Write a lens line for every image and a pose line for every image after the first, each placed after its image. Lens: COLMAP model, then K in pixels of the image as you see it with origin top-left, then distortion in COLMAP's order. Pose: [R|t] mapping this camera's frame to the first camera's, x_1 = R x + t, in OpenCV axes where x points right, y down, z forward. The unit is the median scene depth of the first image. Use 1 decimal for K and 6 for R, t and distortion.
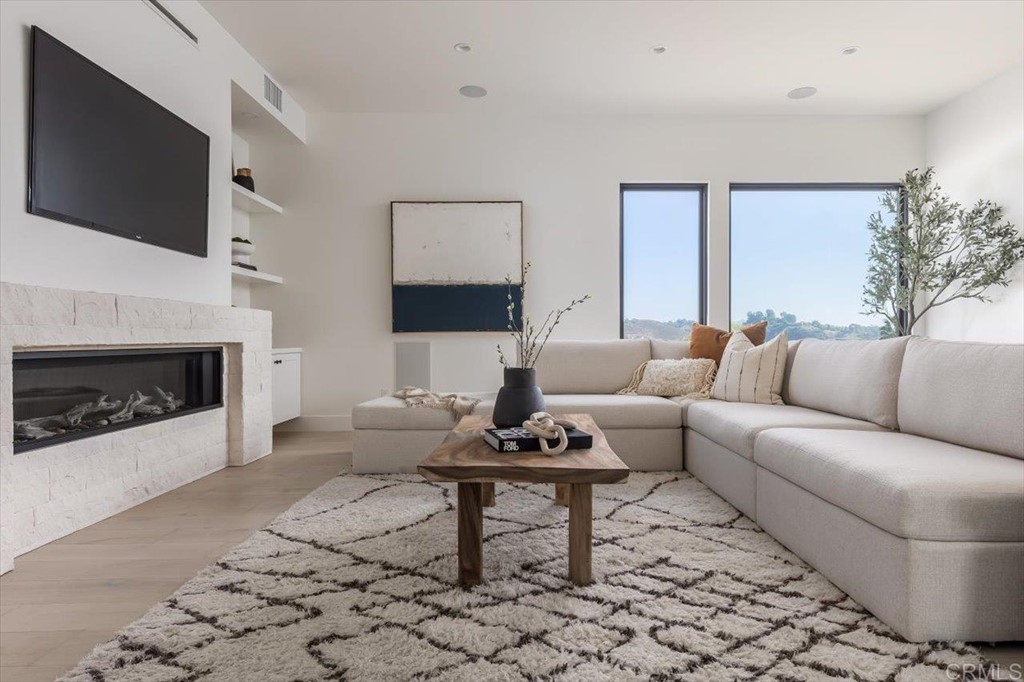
lens RADIAL K [[590.7, 0, 512.0], [0, 590.7, 341.0], [0, 0, 1]] dist [0.001592, 0.000468]
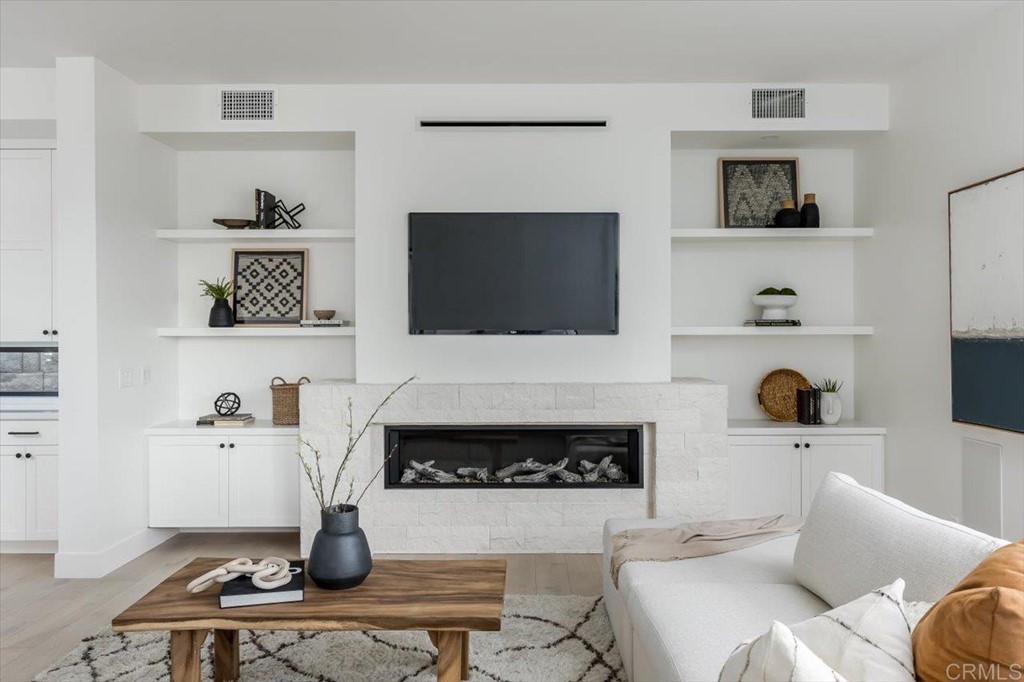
lens RADIAL K [[715.2, 0, 512.0], [0, 715.2, 341.0], [0, 0, 1]] dist [0.002726, 0.000735]
pose [[0.025311, -0.002279, -0.999677, 0.656776], [-0.001593, 0.999996, -0.002320, -0.122550], [0.999678, 0.001651, 0.025308, 0.762213]]
